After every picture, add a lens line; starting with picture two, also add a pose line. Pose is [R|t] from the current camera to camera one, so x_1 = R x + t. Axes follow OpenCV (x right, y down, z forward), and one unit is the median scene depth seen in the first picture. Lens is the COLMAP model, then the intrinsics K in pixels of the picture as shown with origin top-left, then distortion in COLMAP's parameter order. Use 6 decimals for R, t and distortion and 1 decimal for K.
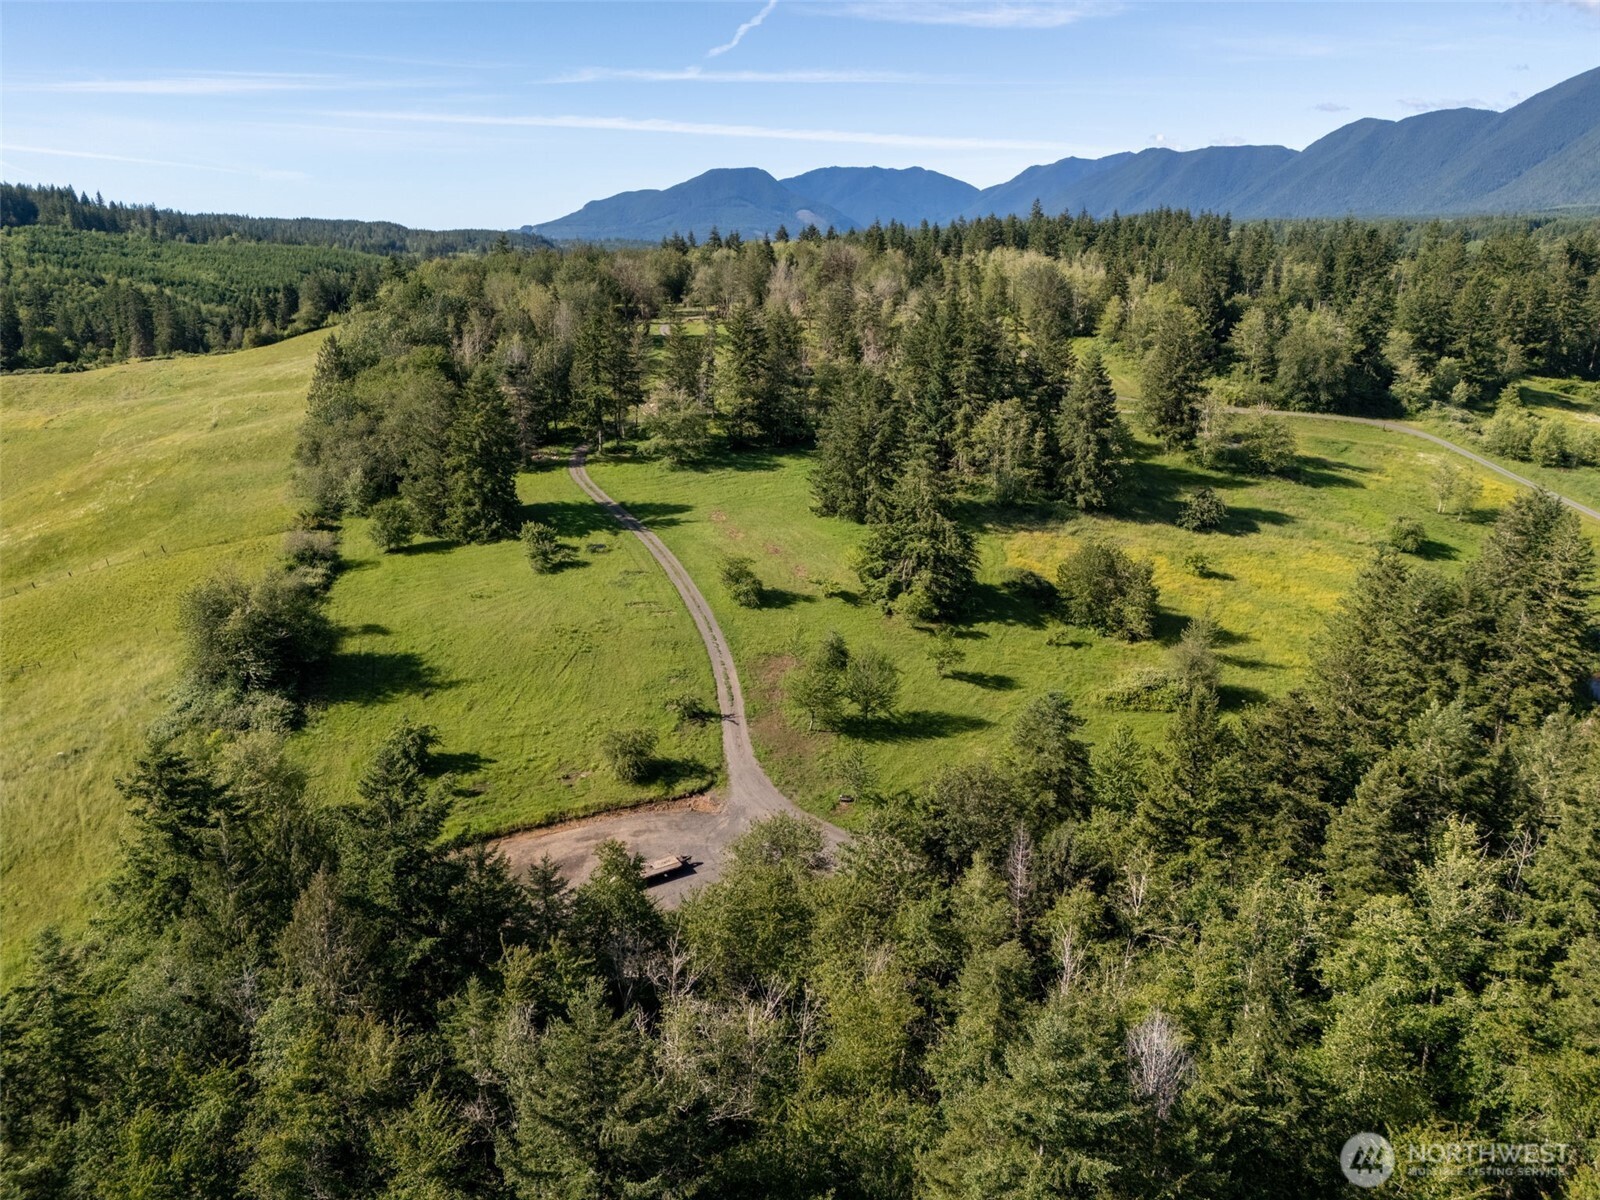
lens RADIAL K [[1167.1, 0, 800.0], [0, 1167.1, 600.0], [0, 0, 1]] dist [0.102752, -0.114219]
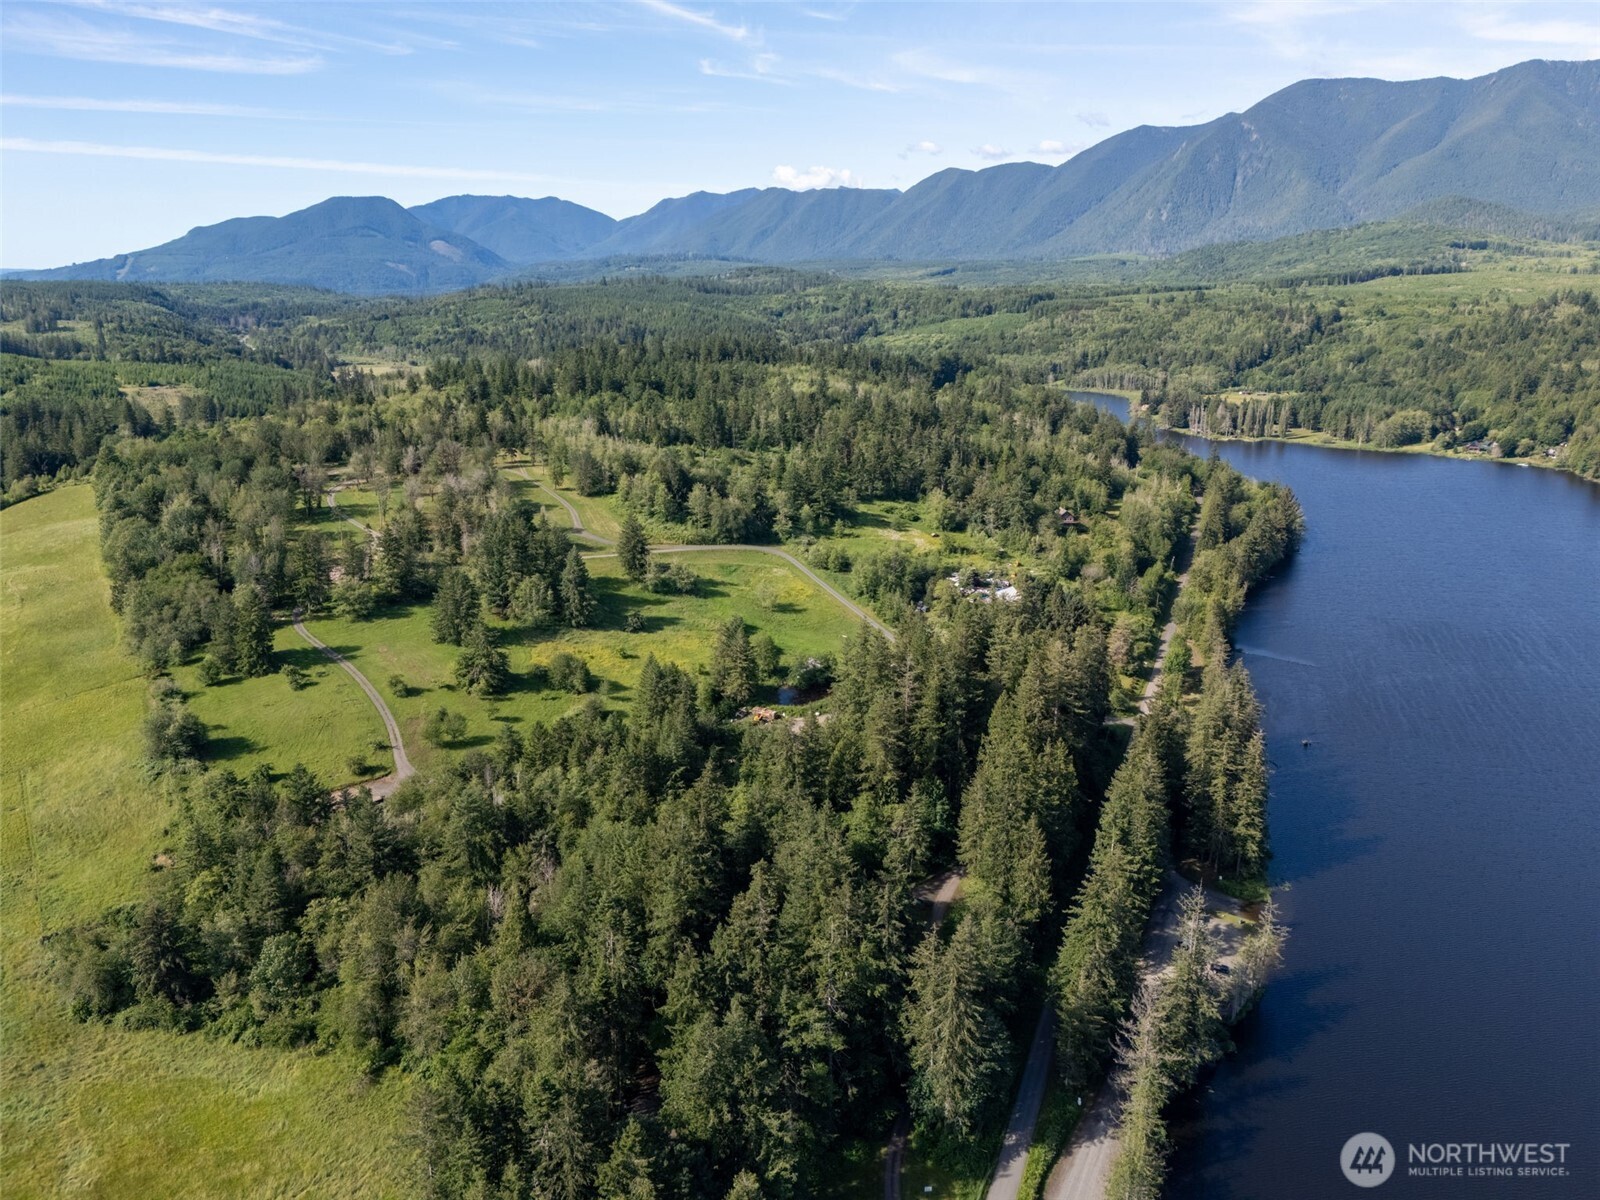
lens RADIAL K [[1167.1, 0, 800.0], [0, 1167.1, 600.0], [0, 0, 1]] dist [0.102752, -0.114219]
pose [[0.959294, -0.078509, 0.271277, 0.076571], [0.083119, 0.996524, -0.005525, -0.089266], [-0.269900, 0.027849, 0.962485, -1.186280]]
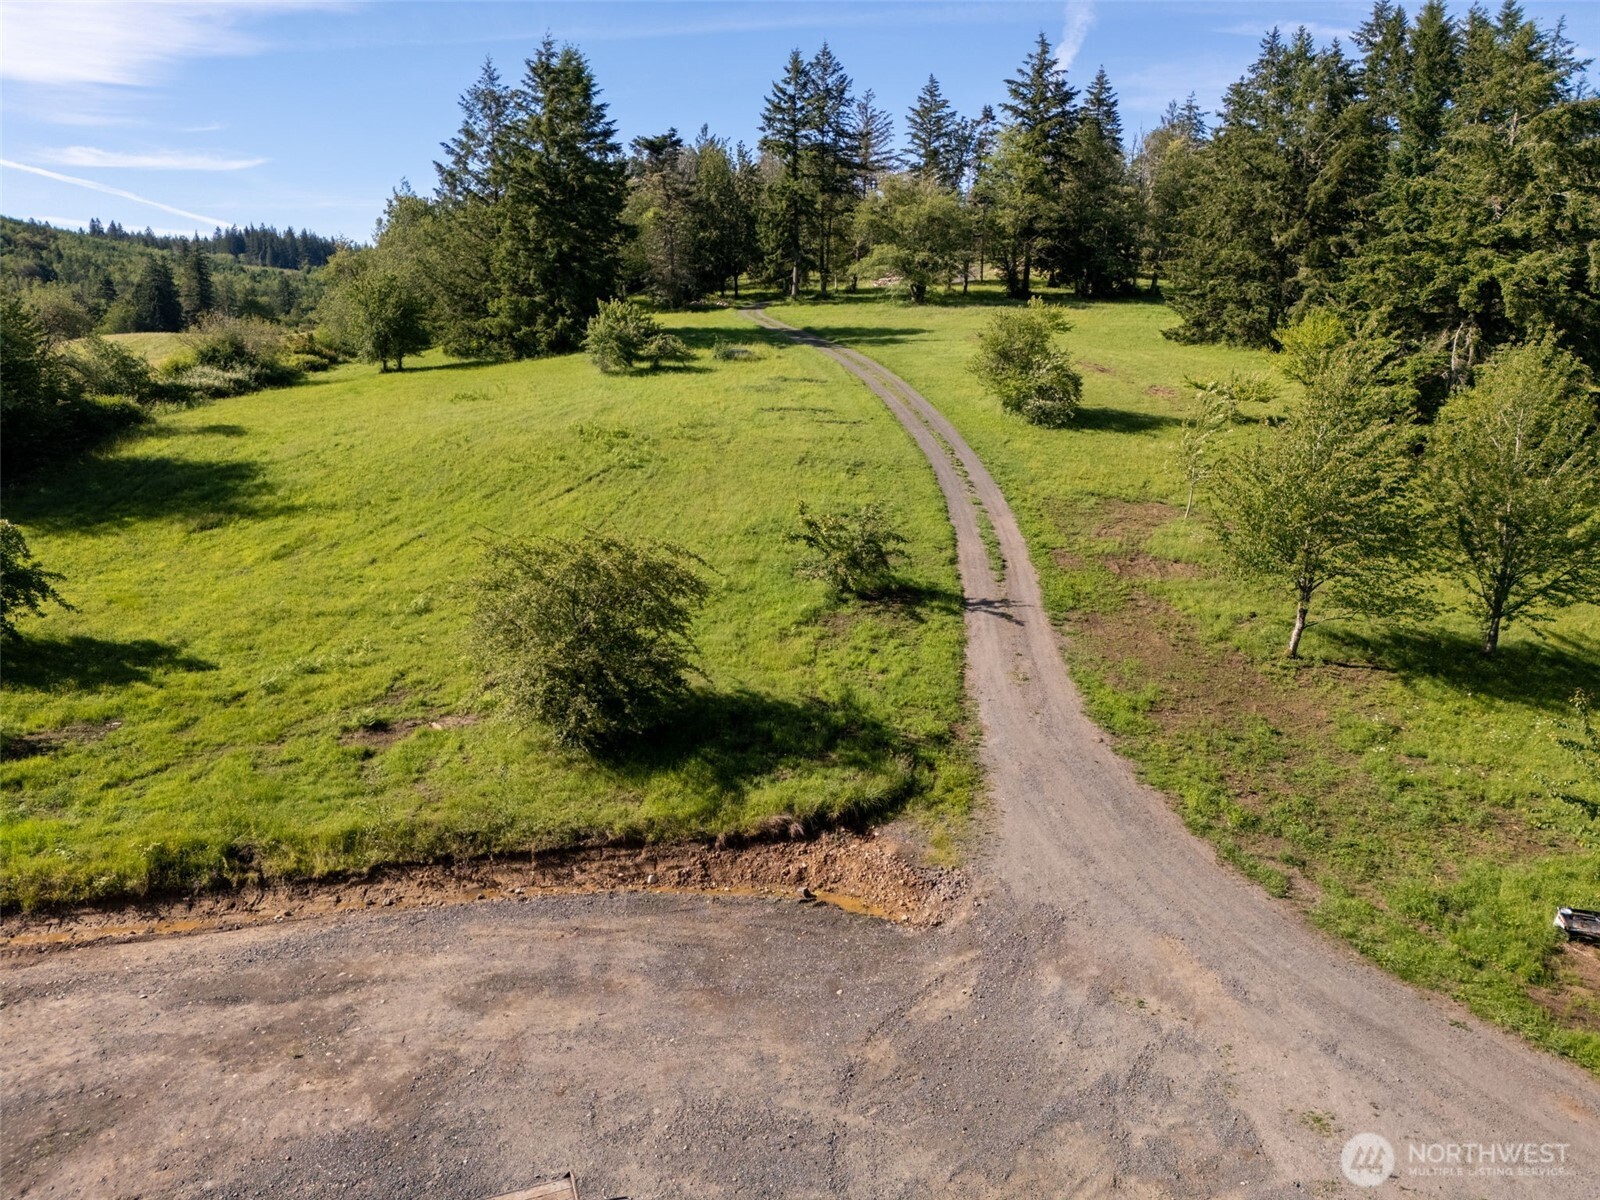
lens RADIAL K [[1167.1, 0, 800.0], [0, 1167.1, 600.0], [0, 0, 1]] dist [0.102752, -0.114219]
pose [[0.975535, 0.052993, -0.213360, -0.032120], [-0.068238, 0.995567, -0.064732, 0.088857], [0.208984, 0.077708, 0.974827, 0.503295]]
